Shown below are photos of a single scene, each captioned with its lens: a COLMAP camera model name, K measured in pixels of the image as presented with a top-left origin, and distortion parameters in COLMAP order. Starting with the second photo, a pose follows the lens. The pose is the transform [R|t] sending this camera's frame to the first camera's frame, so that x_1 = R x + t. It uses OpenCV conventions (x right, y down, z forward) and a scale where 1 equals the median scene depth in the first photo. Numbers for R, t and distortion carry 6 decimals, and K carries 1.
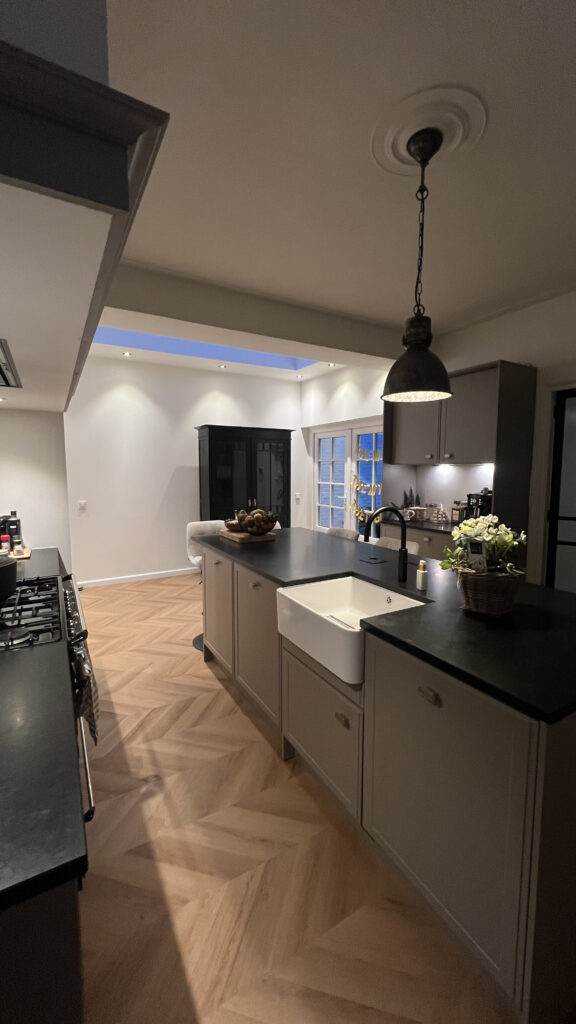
lens RADIAL K [[407.1, 0, 291.6], [0, 407.1, 508.3], [0, 0, 1]] dist [0.001387, 0.000077]
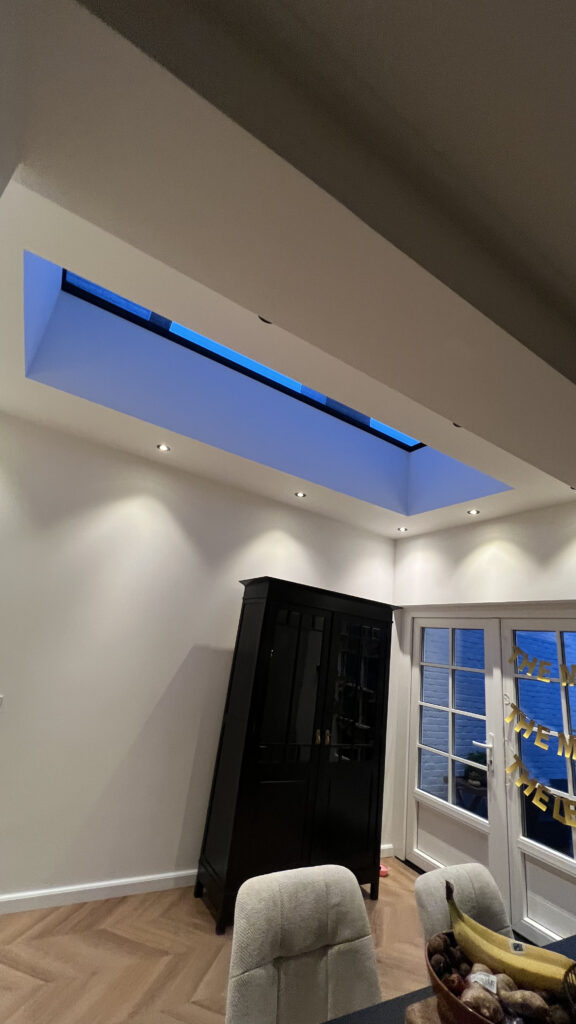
lens RADIAL K [[407.1, 0, 291.6], [0, 407.1, 508.3], [0, 0, 1]] dist [0.001387, 0.000077]
pose [[0.991899, 0.122068, -0.035163, -0.153146], [-0.125474, 0.898249, -0.421195, -0.051702], [-0.019830, 0.422194, 0.906288, 0.407109]]
